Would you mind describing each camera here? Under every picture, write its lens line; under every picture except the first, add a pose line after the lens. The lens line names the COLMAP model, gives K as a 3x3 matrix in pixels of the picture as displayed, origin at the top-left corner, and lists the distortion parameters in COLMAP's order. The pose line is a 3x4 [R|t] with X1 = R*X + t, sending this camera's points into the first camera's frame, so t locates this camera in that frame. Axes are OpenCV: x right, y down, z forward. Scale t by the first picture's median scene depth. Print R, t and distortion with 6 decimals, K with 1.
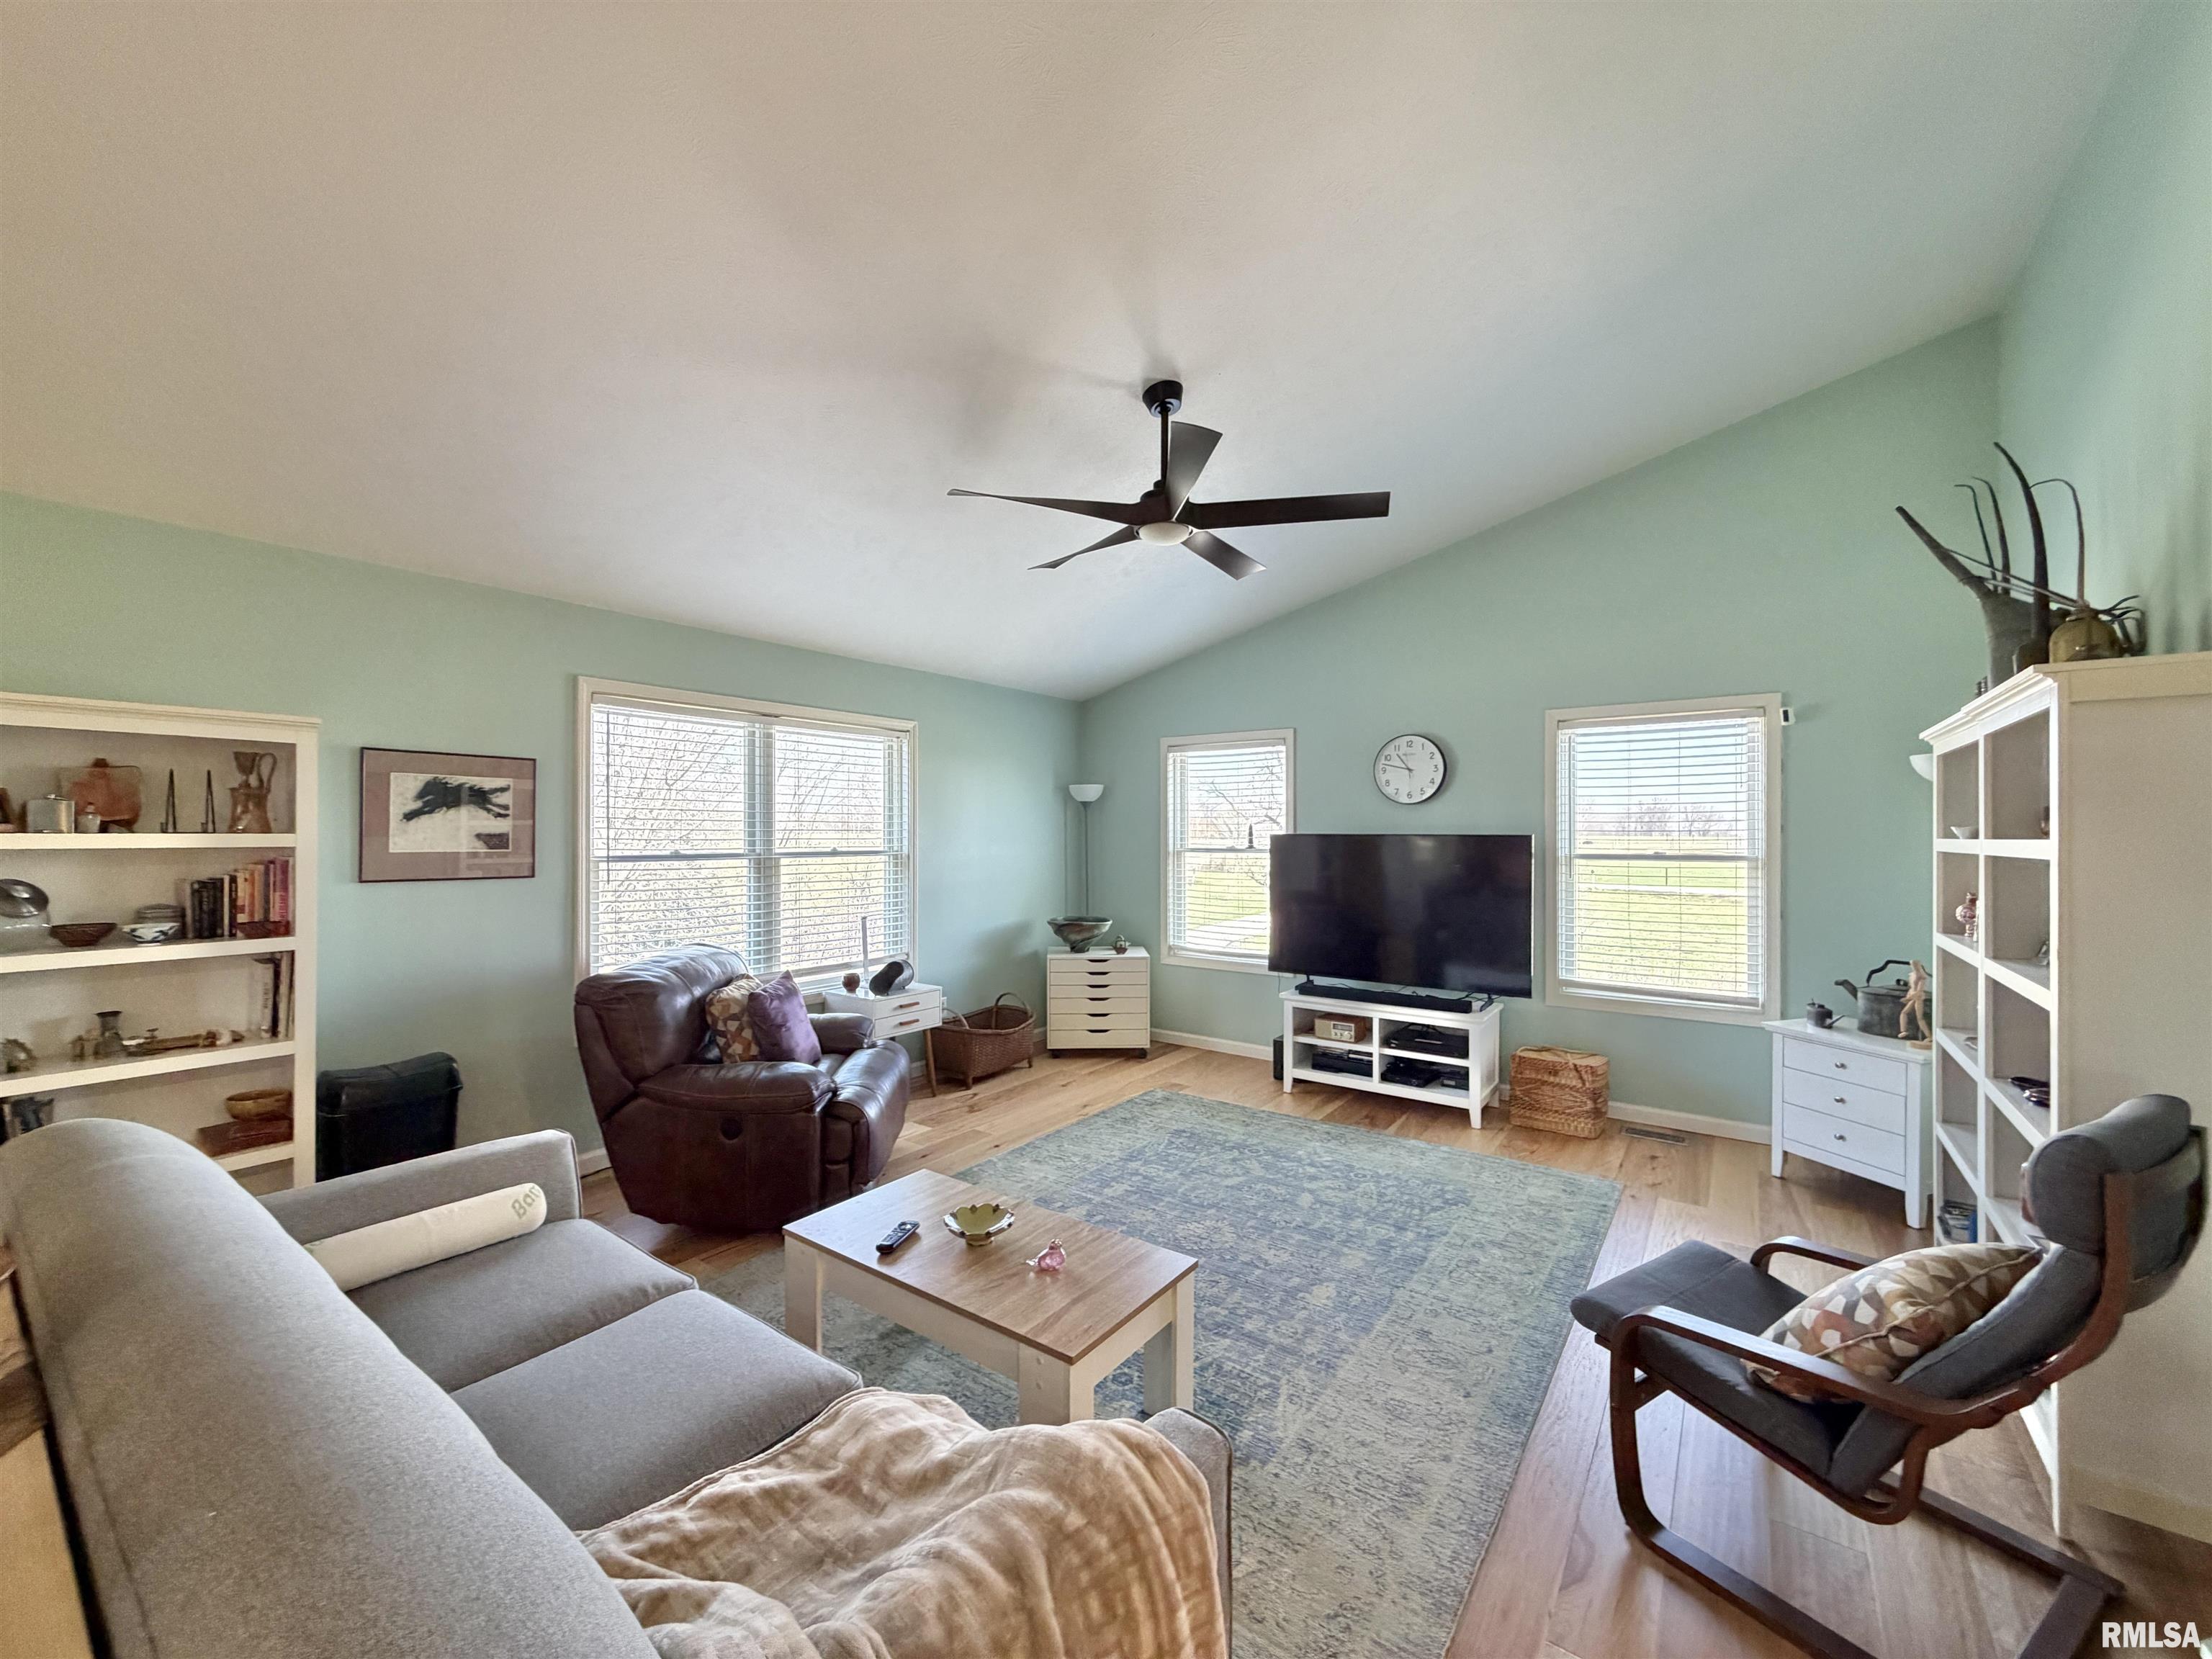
lens RADIAL K [[882.4, 0, 1102.9], [0, 882.4, 829.6], [0, 0, 1]] dist [-0.000169, 0.000861]
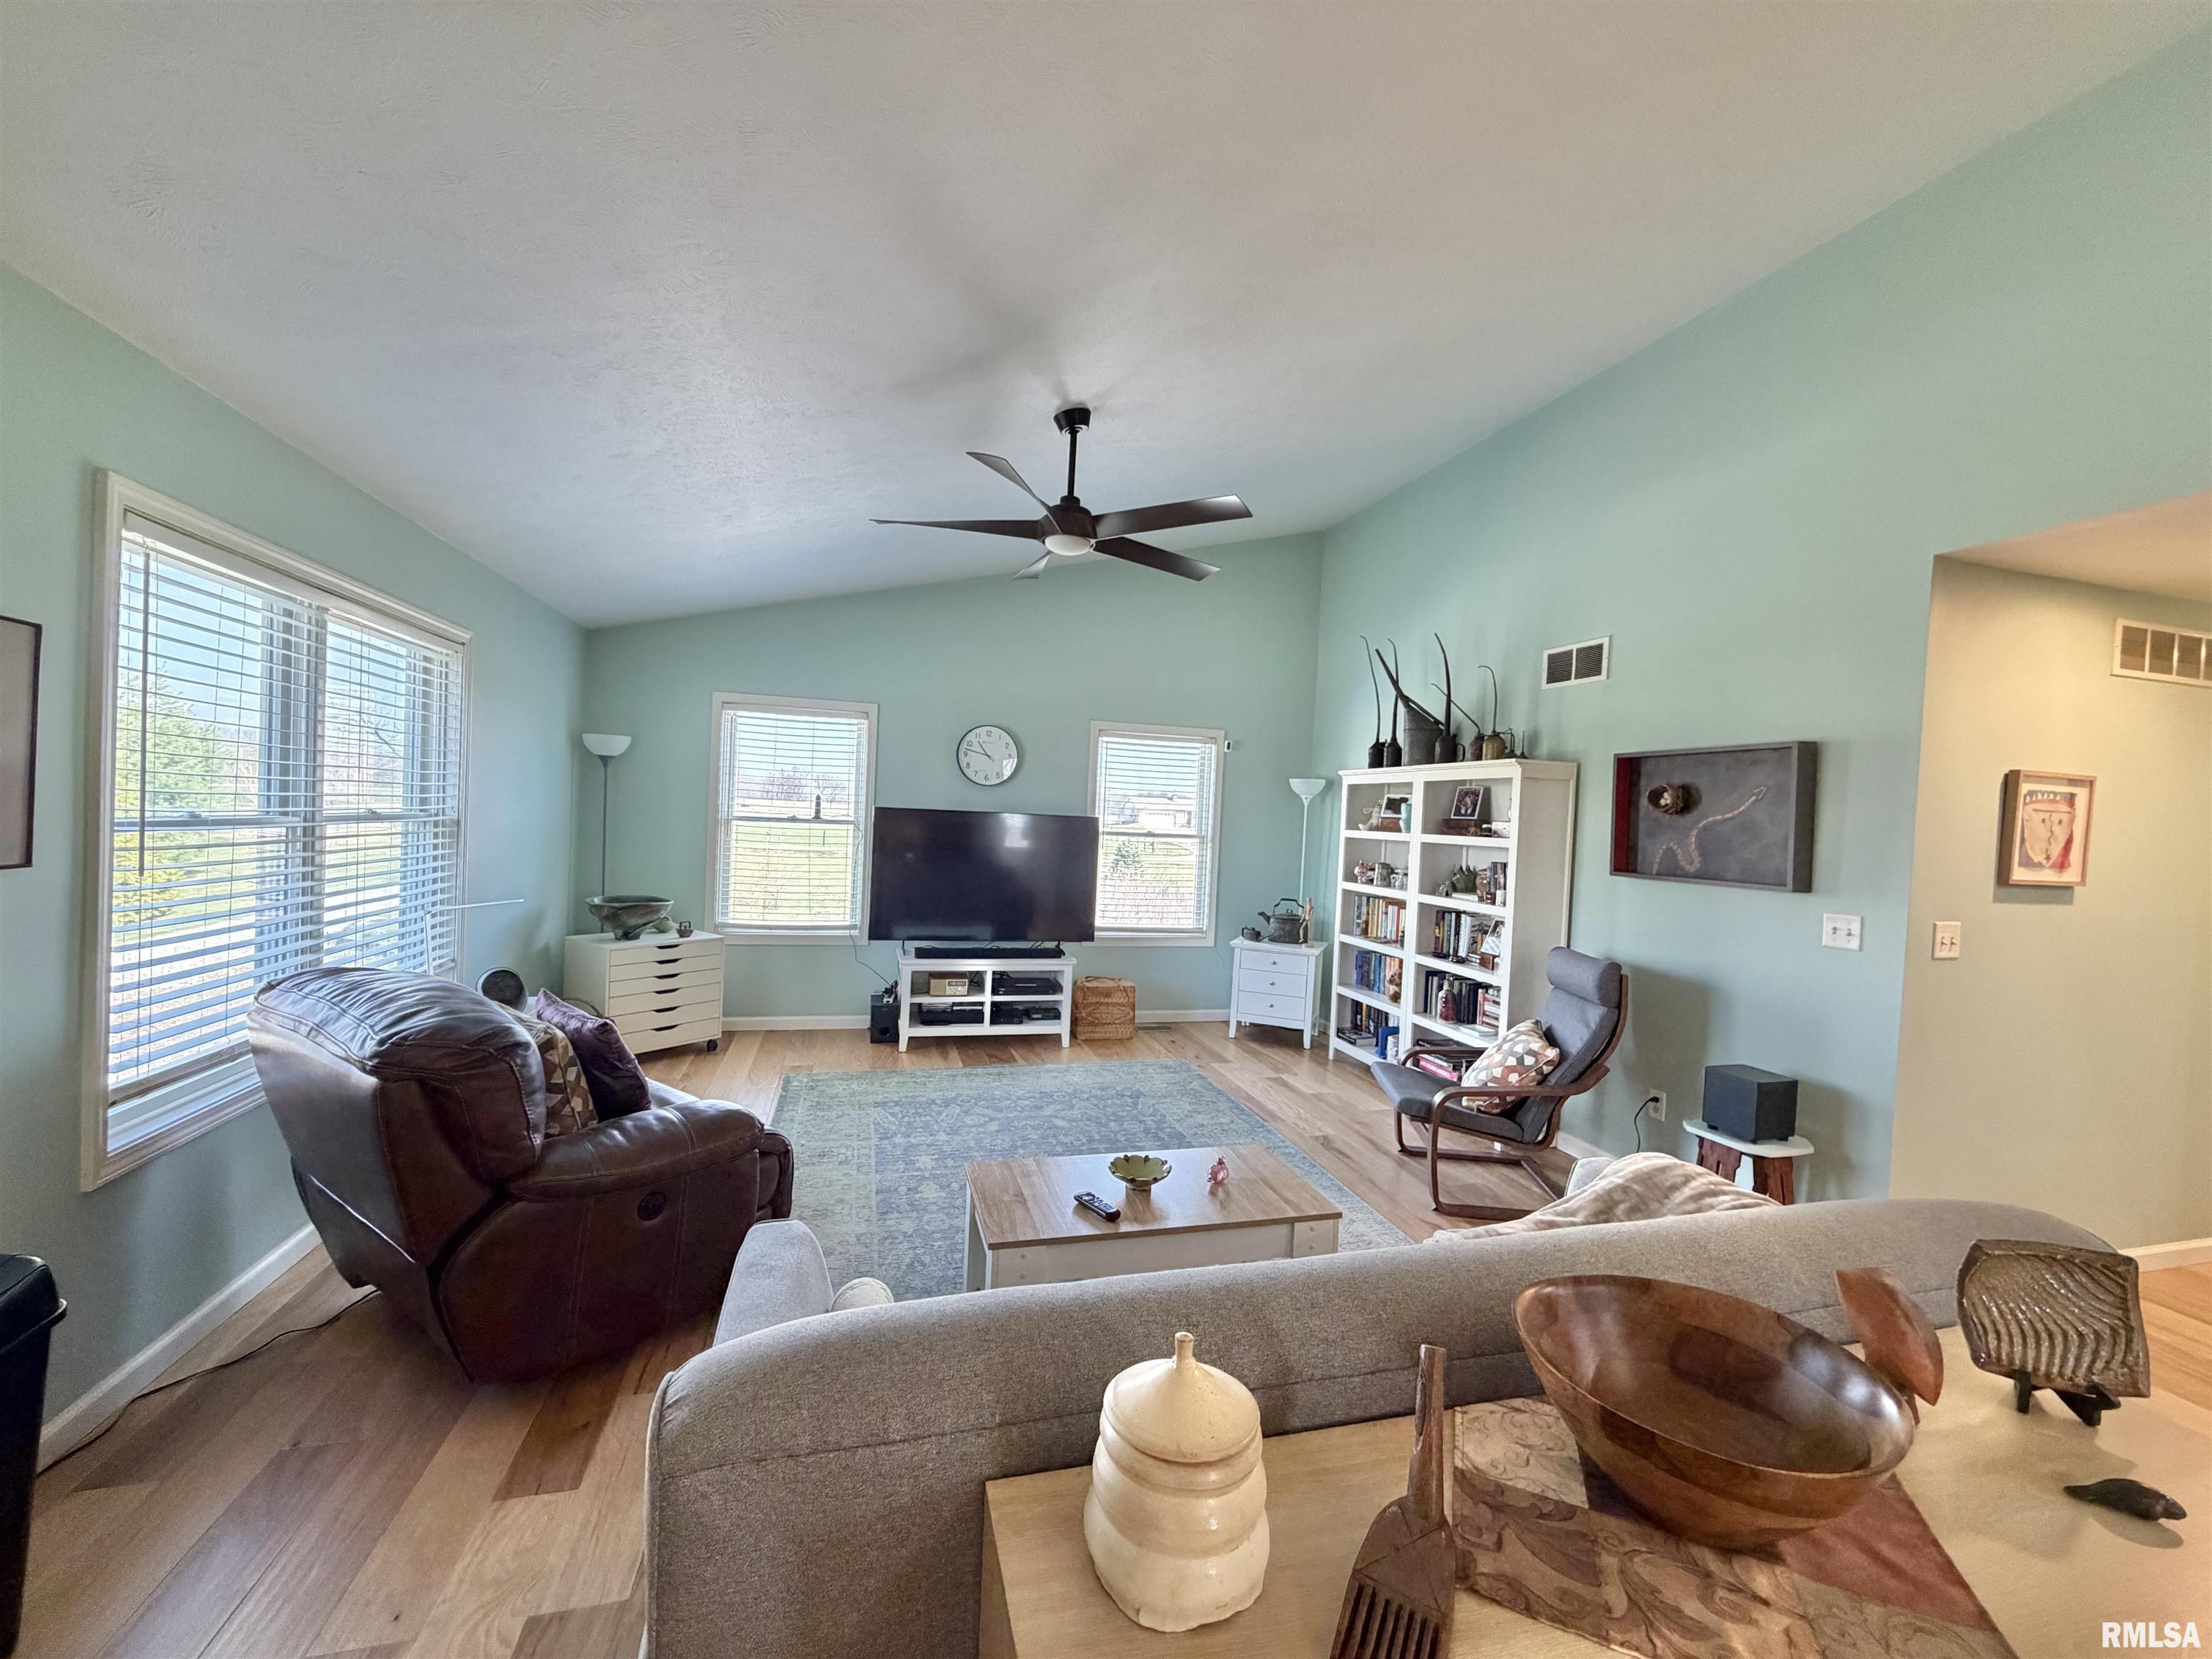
lens RADIAL K [[882.4, 0, 1103.5], [0, 882.4, 830.6], [0, 0, 1]] dist [-0.000169, 0.000861]
pose [[0.616381, 0.011096, 0.787370, -0.645926], [-0.047362, 0.998613, 0.023003, -0.005262], [-0.786022, -0.051470, 0.616052, 0.227377]]
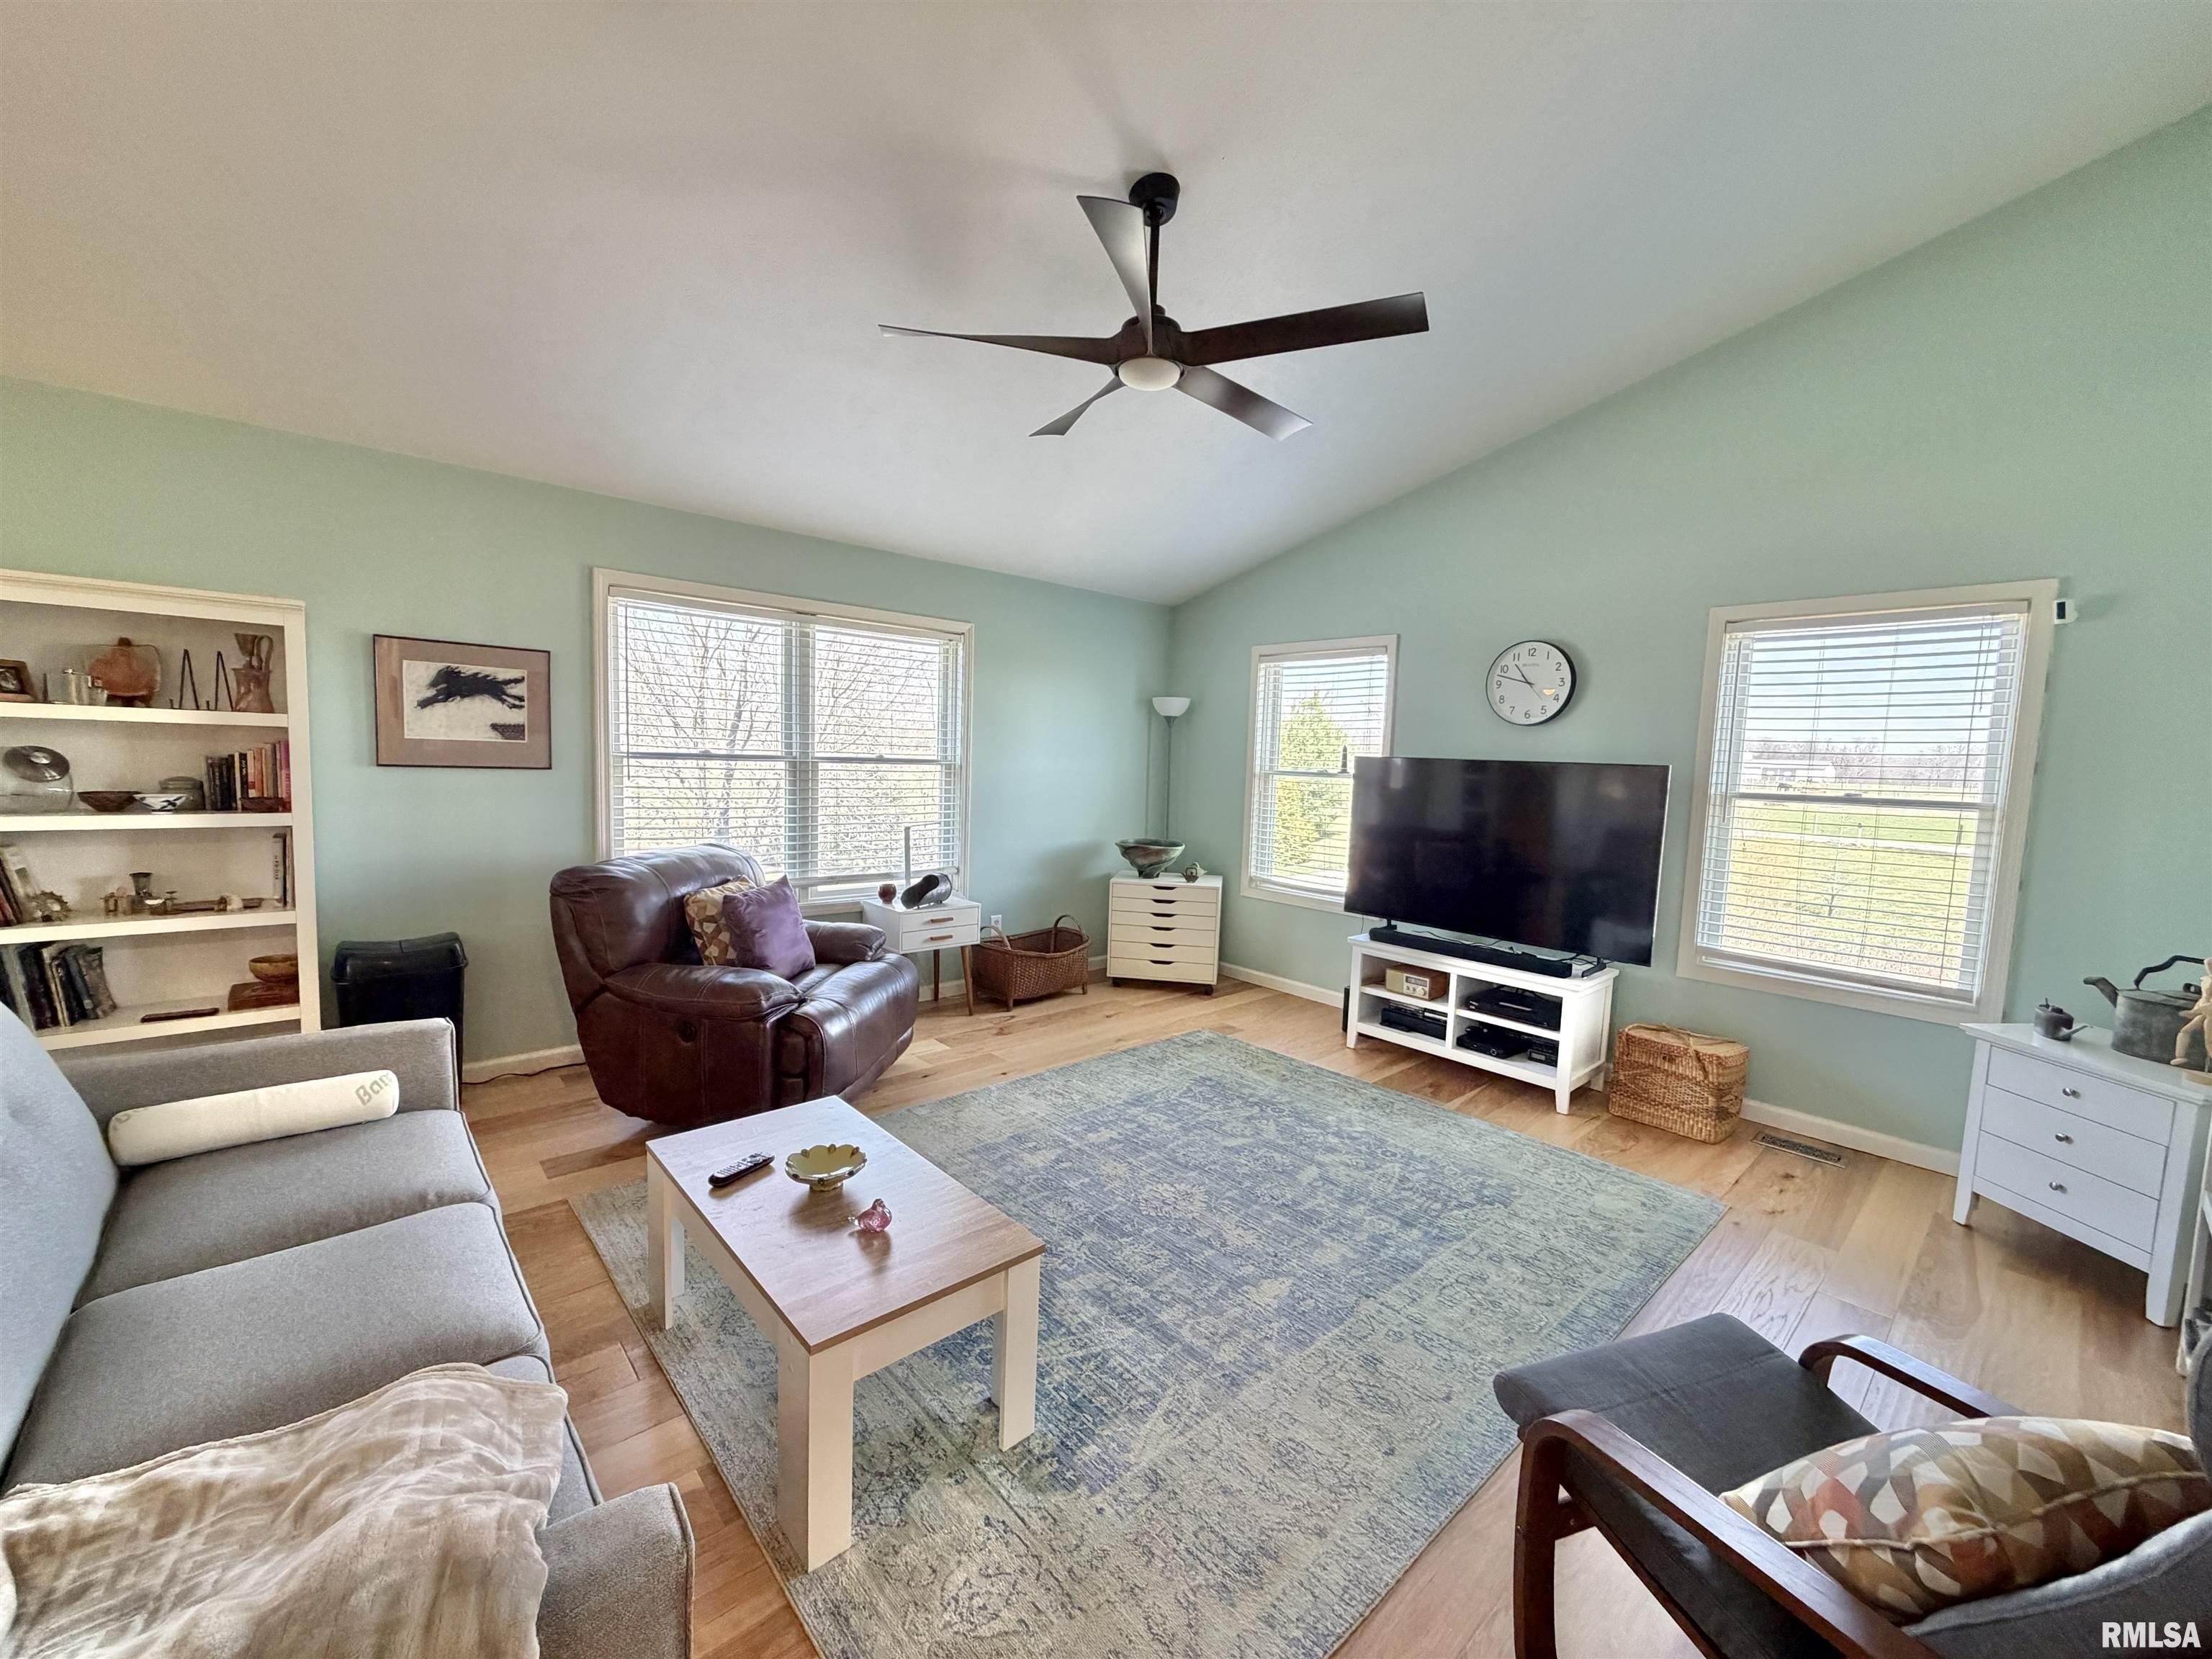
lens RADIAL K [[882.4, 0, 1104.4], [0, 882.4, 829.3], [0, 0, 1]] dist [-0.000169, 0.000861]
pose [[0.977562, 0.050366, -0.204538, 0.184191], [-0.033007, 0.995625, 0.087414, 0.012648], [0.208046, -0.078701, 0.974948, 0.133588]]
